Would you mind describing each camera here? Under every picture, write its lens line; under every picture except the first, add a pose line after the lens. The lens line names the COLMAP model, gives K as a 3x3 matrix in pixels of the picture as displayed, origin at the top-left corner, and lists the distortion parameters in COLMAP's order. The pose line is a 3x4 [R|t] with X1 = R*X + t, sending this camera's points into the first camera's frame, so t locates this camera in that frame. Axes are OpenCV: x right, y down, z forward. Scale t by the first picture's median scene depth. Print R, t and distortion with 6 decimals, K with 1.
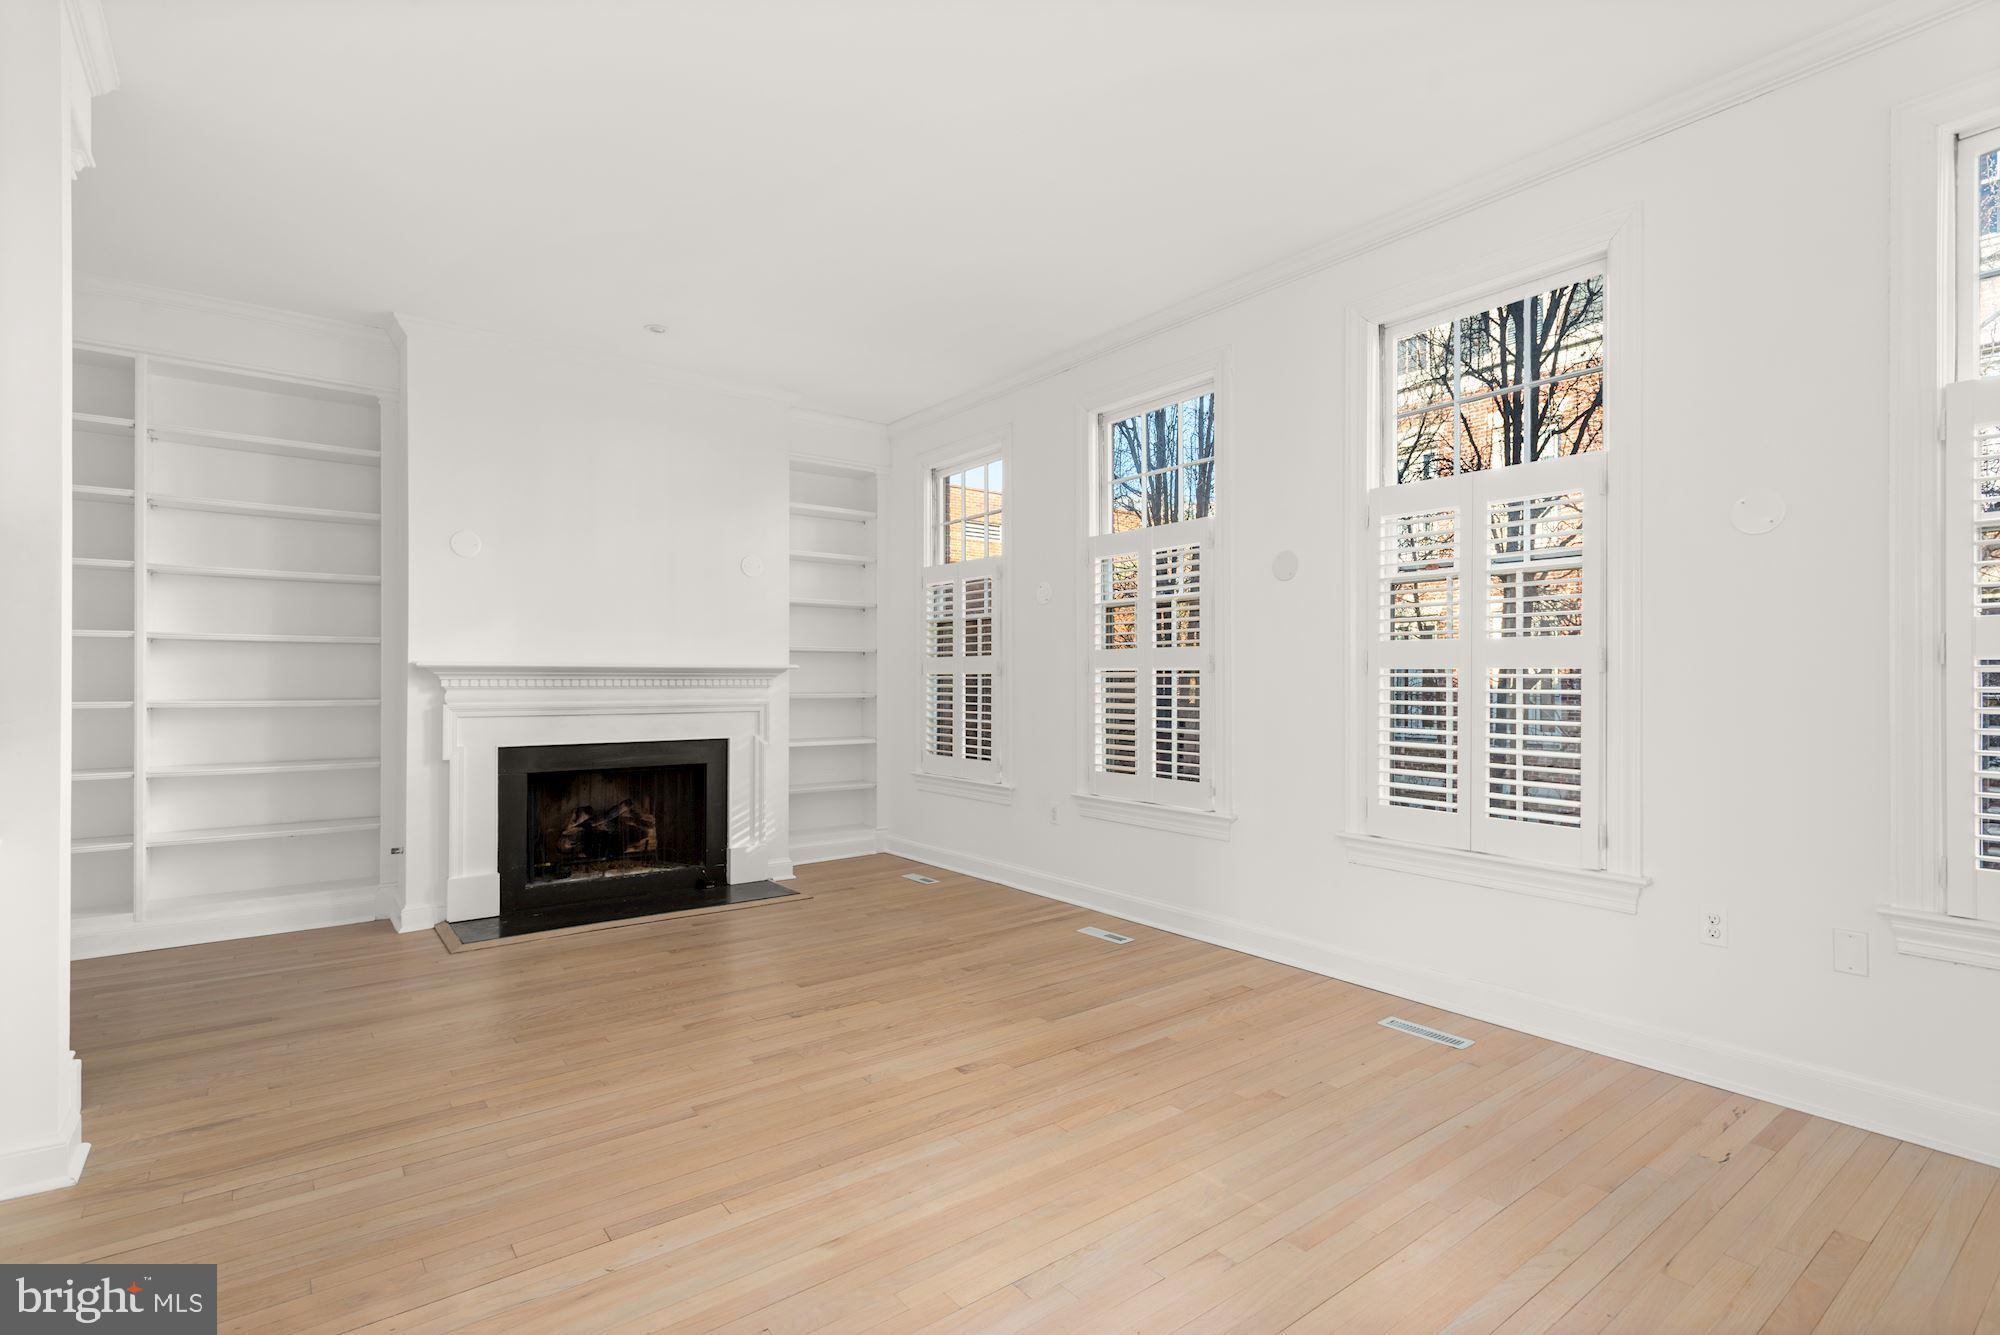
lens RADIAL K [[955.6, 0, 1001.5], [0, 955.6, 671.8], [0, 0, 1]] dist [0.014024, -0.000996]
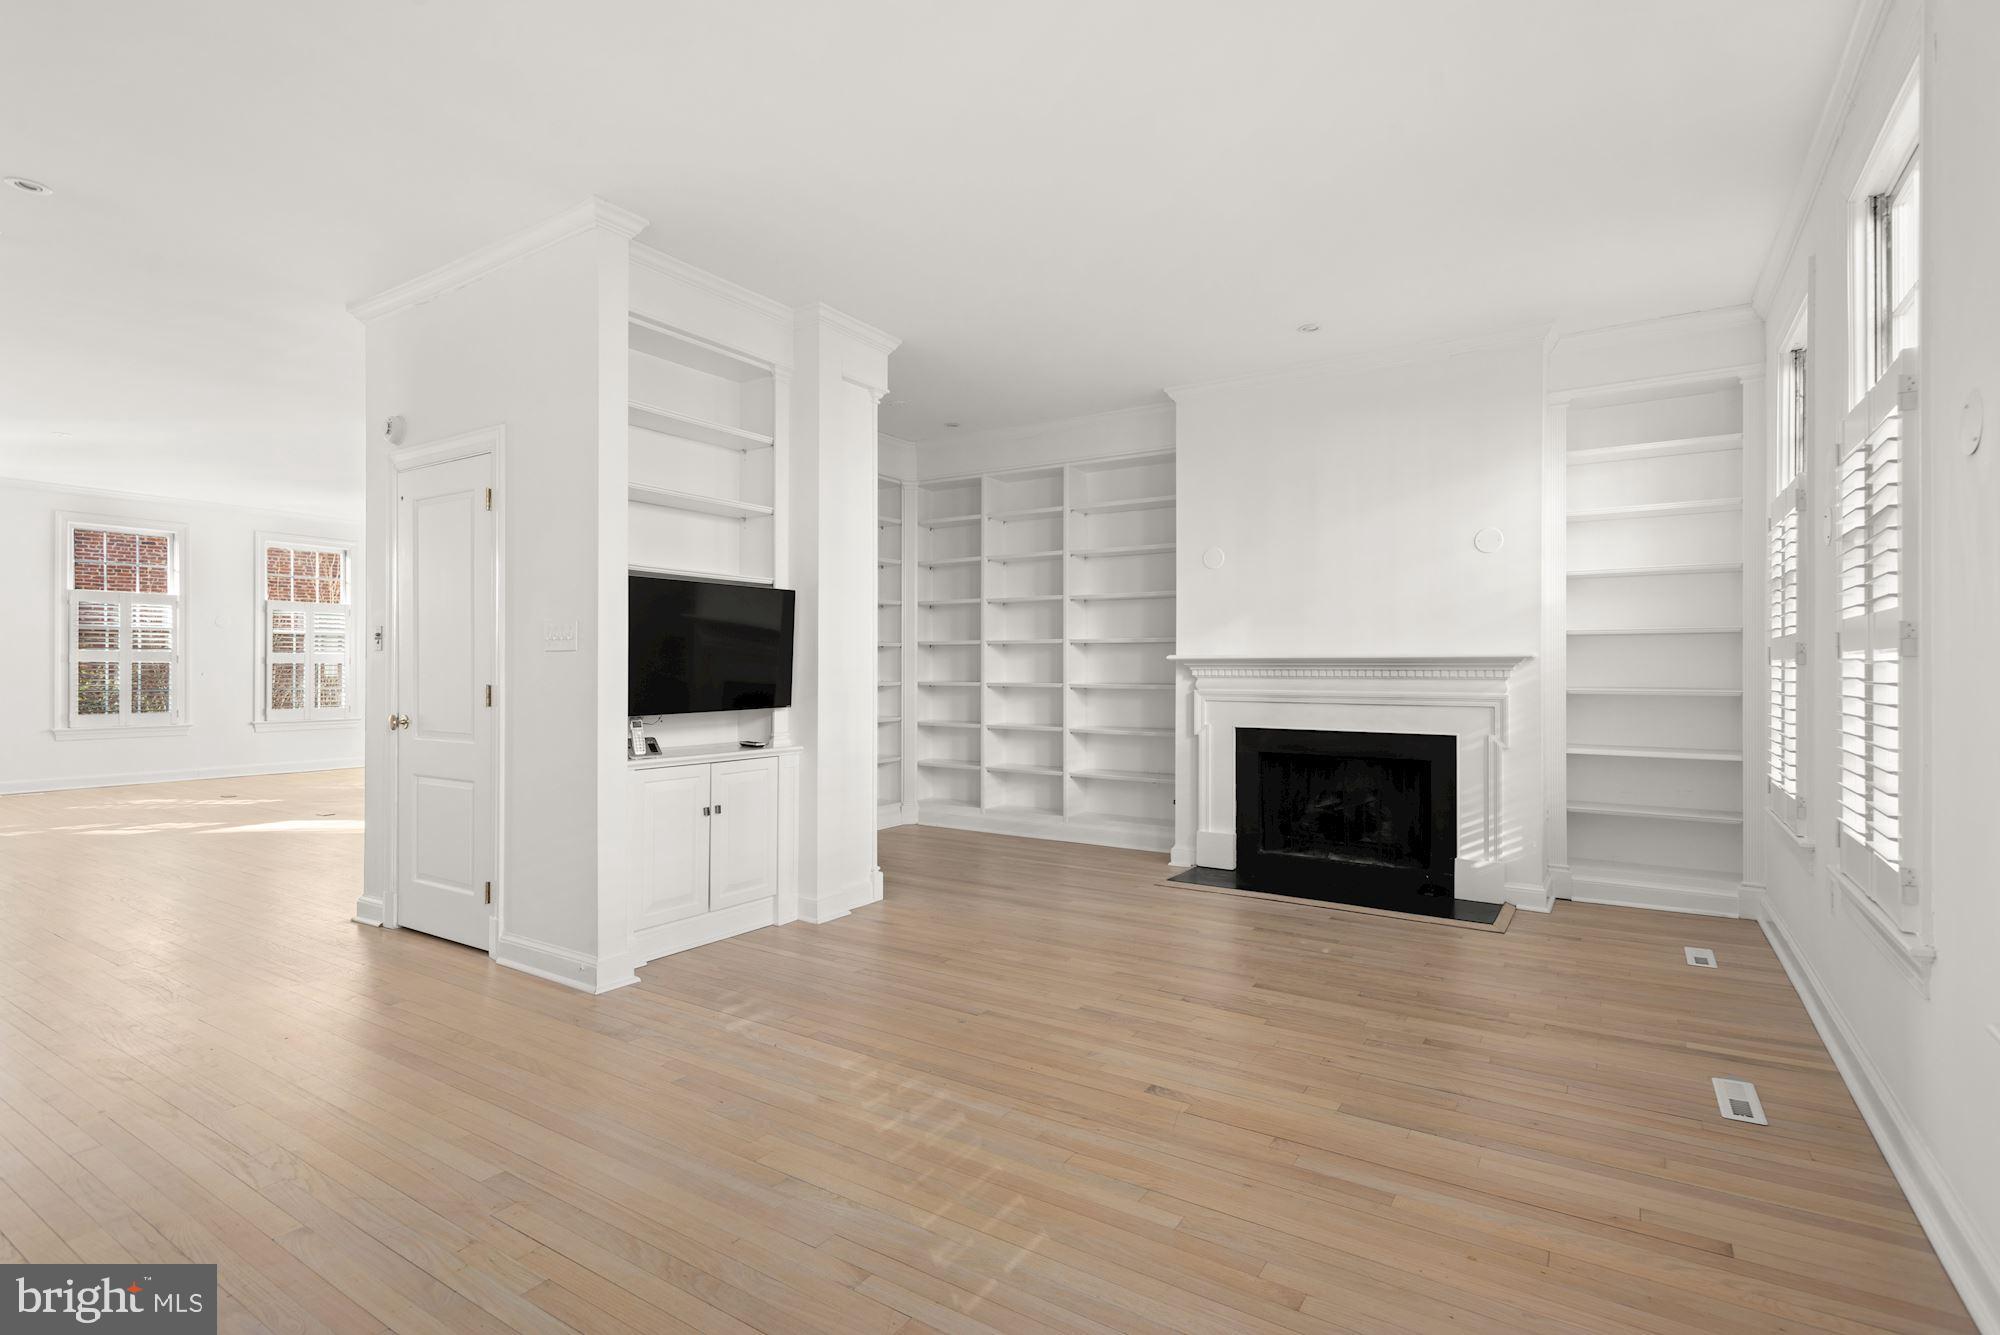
lens RADIAL K [[955.6, 0, 1000.3], [0, 955.6, 664.5], [0, 0, 1]] dist [0.014024, -0.000996]
pose [[0.328382, -0.003305, -0.944539, 0.509963], [0.006289, 0.999979, -0.001313, 0.000991], [0.944524, -0.005509, 0.328396, 0.355705]]
